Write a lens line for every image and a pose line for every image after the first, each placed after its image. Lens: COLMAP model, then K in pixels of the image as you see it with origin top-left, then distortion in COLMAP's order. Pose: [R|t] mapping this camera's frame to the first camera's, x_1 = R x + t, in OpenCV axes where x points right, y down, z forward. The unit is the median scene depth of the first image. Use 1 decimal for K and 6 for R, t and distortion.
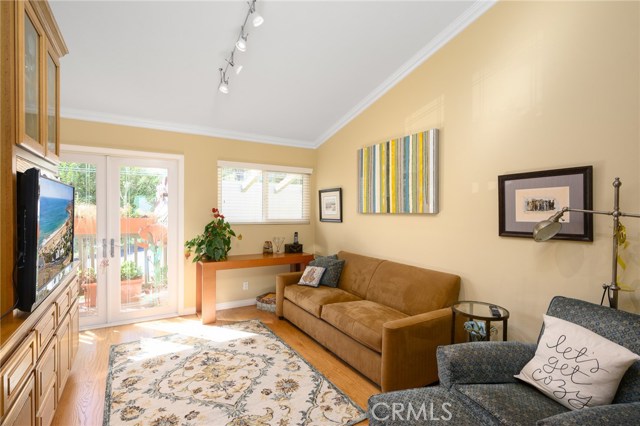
lens RADIAL K [[307.9, 0, 320.0], [0, 307.9, 213.0], [0, 0, 1]] dist [0.000096, 0.000132]
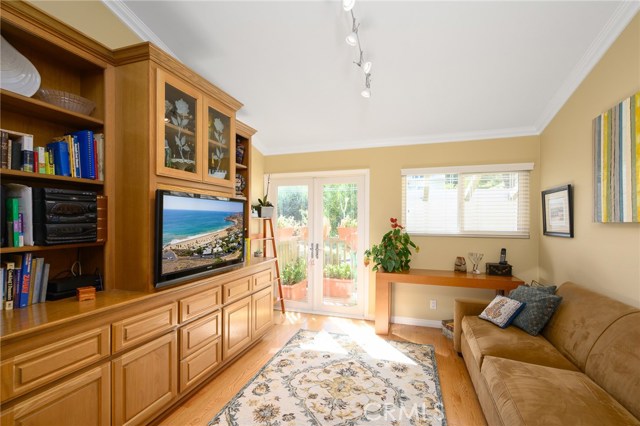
lens RADIAL K [[288.7, 0, 318.7], [0, 288.7, 220.0], [0, 0, 1]] dist [0.000824, 0.000180]
pose [[0.654481, -0.008165, -0.756034, 0.214296], [-0.003702, 0.999895, -0.014003, 0.004005], [0.756069, 0.011964, 0.654382, 0.238212]]
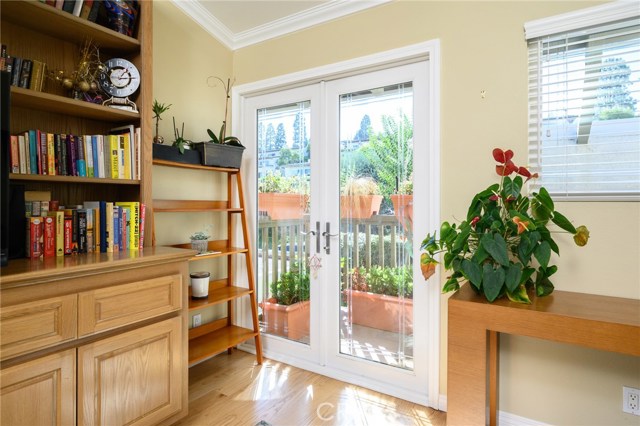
lens RADIAL K [[363.7, 0, 321.8], [0, 363.7, 201.8], [0, 0, 1]] dist [0.000065, 0.000011]
pose [[0.452587, -0.012918, -0.891627, -0.068736], [-0.005167, 0.999840, -0.017108, 0.057563], [0.891705, 0.012350, 0.452448, 0.680612]]
